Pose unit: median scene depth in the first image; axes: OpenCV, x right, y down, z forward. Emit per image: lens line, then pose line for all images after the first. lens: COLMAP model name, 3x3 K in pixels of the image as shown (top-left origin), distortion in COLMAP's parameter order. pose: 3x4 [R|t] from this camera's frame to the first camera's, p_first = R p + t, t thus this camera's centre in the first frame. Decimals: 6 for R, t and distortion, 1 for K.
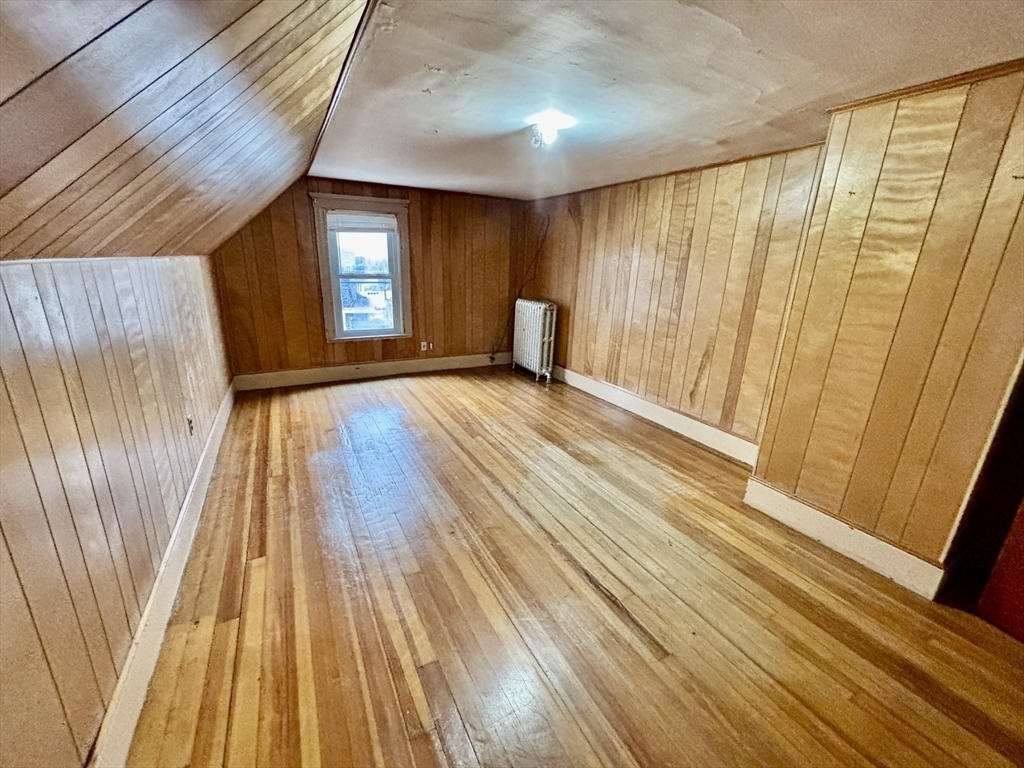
lens RADIAL K [[412.4, 0, 510.6], [0, 412.4, 380.0], [0, 0, 1]] dist [0.002023, -0.001244]
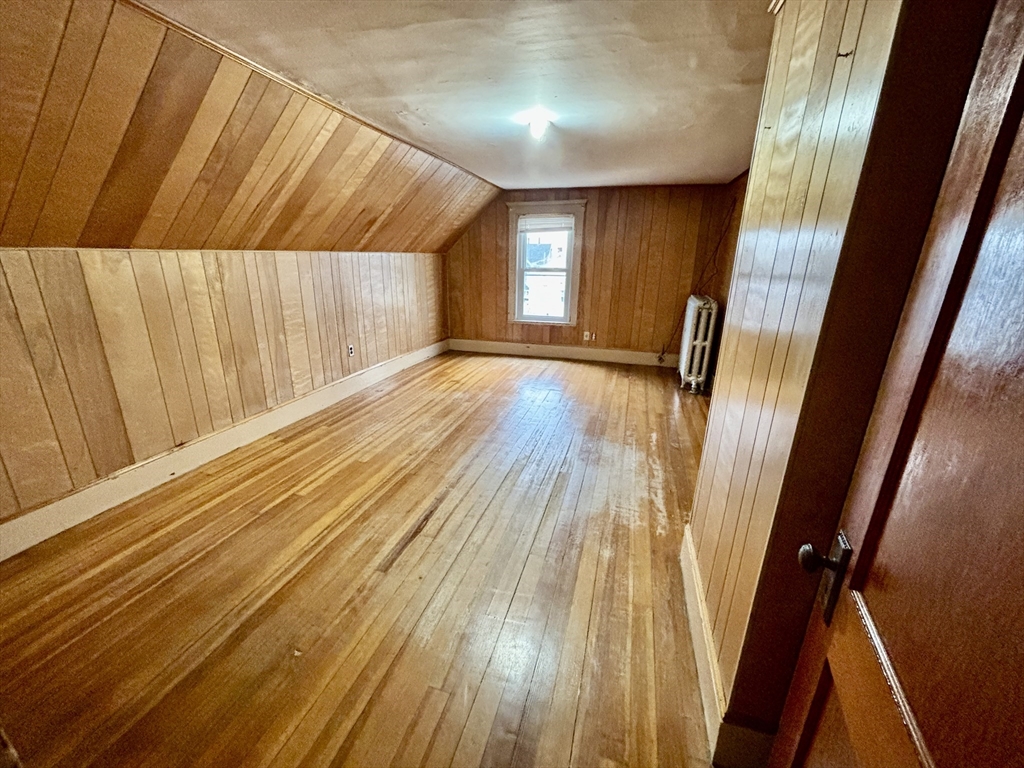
lens RADIAL K [[412.4, 0, 511.0], [0, 412.4, 383.2], [0, 0, 1]] dist [0.002023, -0.001244]
pose [[0.701343, 0.190906, -0.686785, 0.510180], [-0.189003, 0.978788, 0.079065, -0.012232], [0.687311, 0.074353, 0.722548, 0.129004]]
